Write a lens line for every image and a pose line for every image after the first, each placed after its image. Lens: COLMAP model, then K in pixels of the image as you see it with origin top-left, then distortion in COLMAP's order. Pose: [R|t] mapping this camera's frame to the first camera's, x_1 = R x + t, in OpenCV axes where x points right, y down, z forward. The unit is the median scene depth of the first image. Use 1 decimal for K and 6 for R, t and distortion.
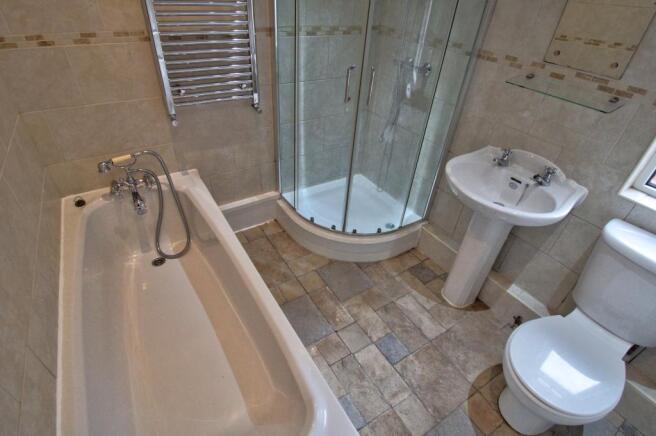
lens RADIAL K [[329.8, 0, 325.2], [0, 329.8, 216.5], [0, 0, 1]] dist [-0.000394, -0.010304]
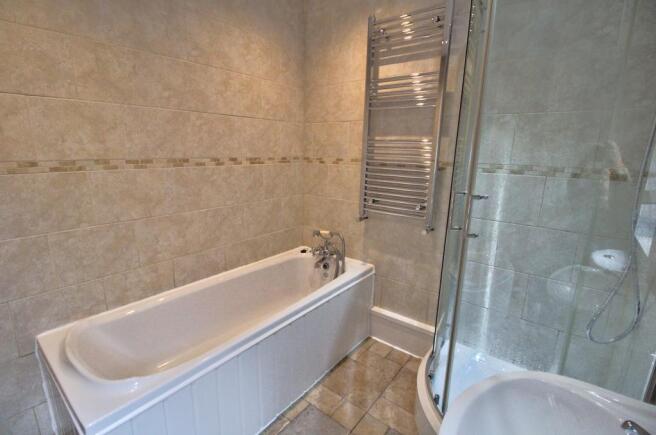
lens RADIAL K [[306.0, 0, 328.0], [0, 306.0, 217.5], [0, 0, 1]] dist [-0.041607, -0.000142]
pose [[0.310808, 0.152894, -0.938095, 0.566113], [-0.561606, 0.825802, -0.051479, -0.142397], [0.766809, 0.542840, 0.342532, 0.422595]]
